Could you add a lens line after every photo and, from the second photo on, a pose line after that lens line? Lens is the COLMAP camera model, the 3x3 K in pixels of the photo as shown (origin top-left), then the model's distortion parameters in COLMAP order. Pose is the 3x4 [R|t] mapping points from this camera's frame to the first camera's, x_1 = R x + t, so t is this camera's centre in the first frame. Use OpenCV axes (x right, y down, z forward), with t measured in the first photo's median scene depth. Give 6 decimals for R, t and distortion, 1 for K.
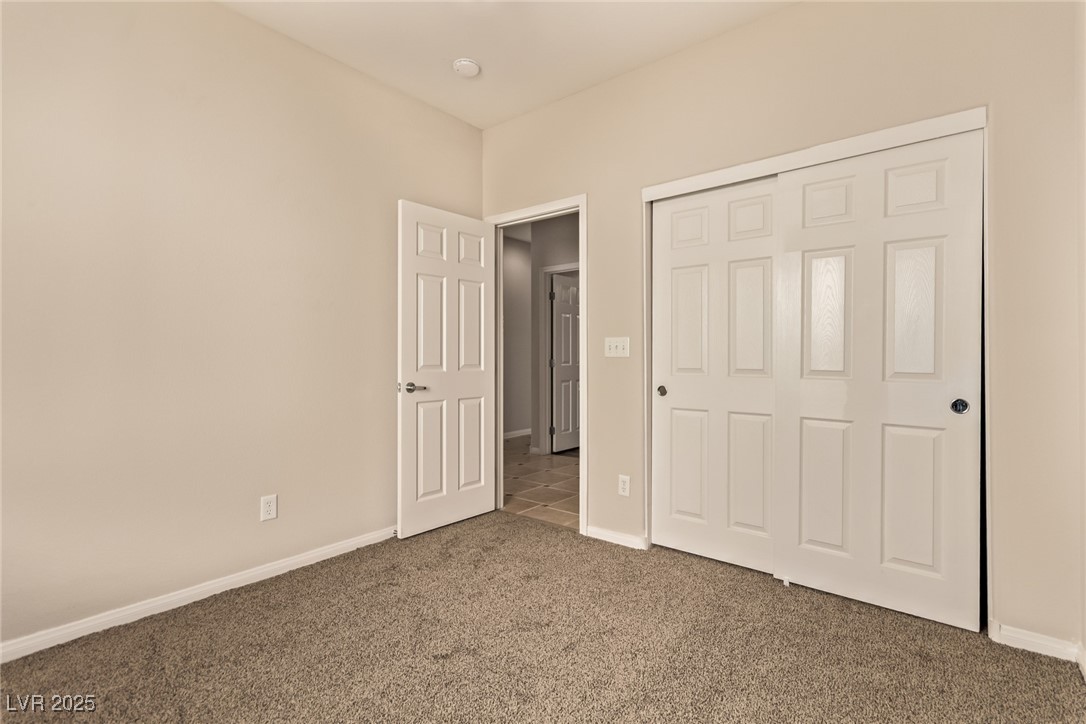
lens RADIAL K [[512.6, 0, 542.1], [0, 512.6, 357.8], [0, 0, 1]] dist [0.003850, 0.002395]
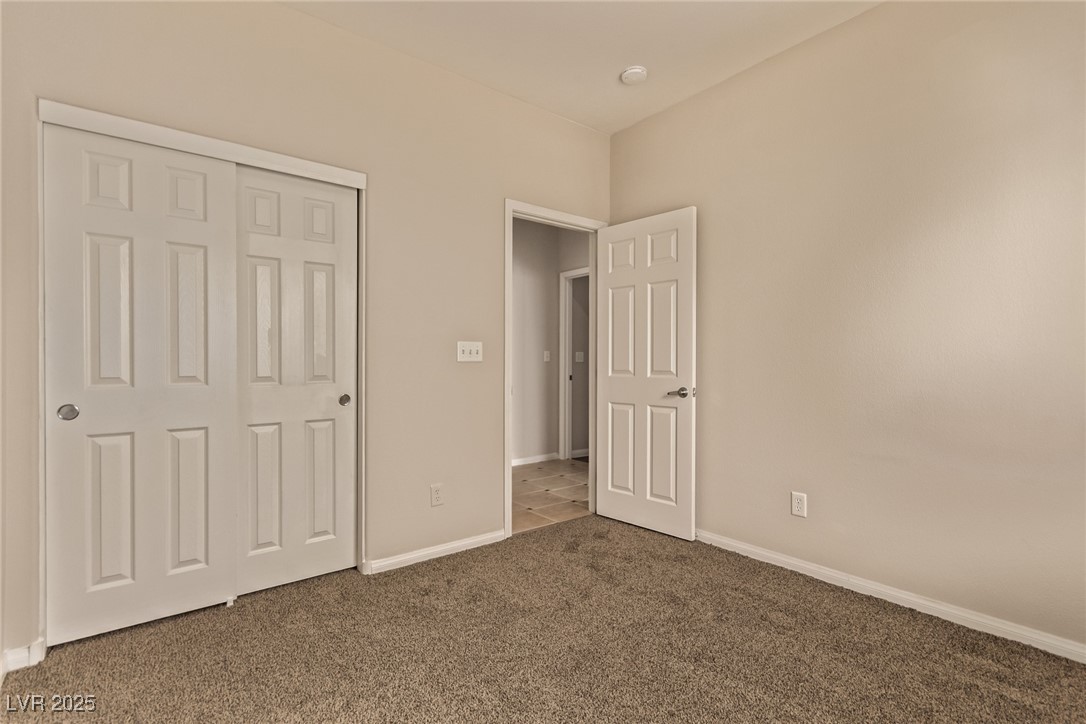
lens RADIAL K [[512.6, 0, 541.6], [0, 512.6, 364.3], [0, 0, 1]] dist [0.003850, 0.002395]
pose [[0.200109, -0.009424, 0.979728, -0.792043], [0.005392, 0.999949, 0.008517, -0.003680], [-0.979759, 0.003578, 0.200150, 0.658470]]
